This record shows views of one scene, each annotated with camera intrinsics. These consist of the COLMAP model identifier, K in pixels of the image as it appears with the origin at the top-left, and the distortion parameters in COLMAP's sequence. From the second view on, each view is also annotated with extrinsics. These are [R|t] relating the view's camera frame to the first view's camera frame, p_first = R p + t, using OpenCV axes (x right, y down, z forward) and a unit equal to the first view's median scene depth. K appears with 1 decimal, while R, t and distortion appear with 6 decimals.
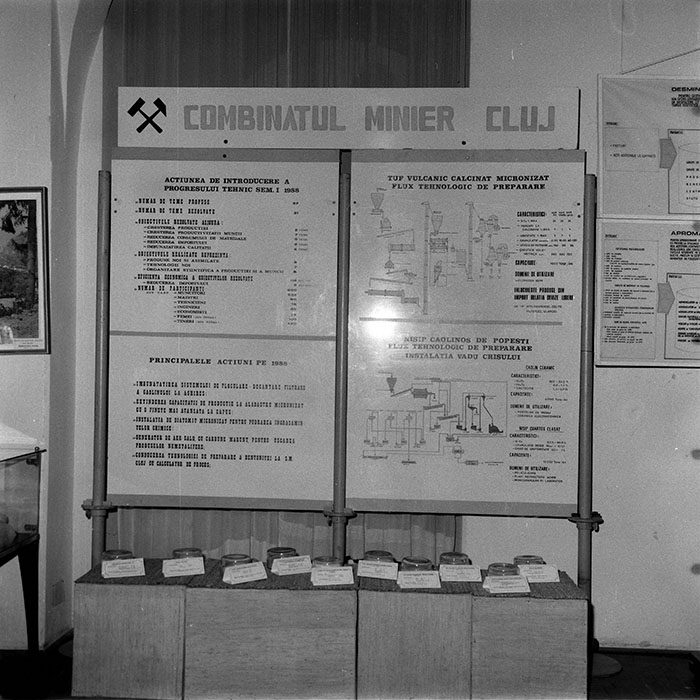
lens RADIAL K [[975.2, 0, 349.9], [0, 975.2, 351.9], [0, 0, 1]] dist [0.068055, 0.000000]
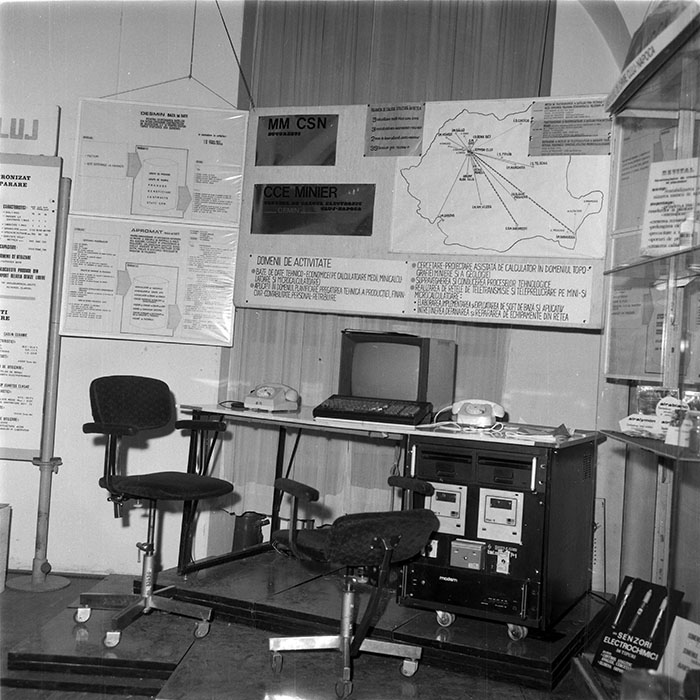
lens RADIAL K [[975.2, 0, 350.3], [0, 975.2, 347.4], [0, 0, 1]] dist [0.068055, 0.000000]
pose [[0.998520, 0.054000, -0.006407, 0.614869], [-0.054188, 0.997943, -0.034268, 0.050988], [0.004543, 0.034565, 0.999392, -0.204017]]
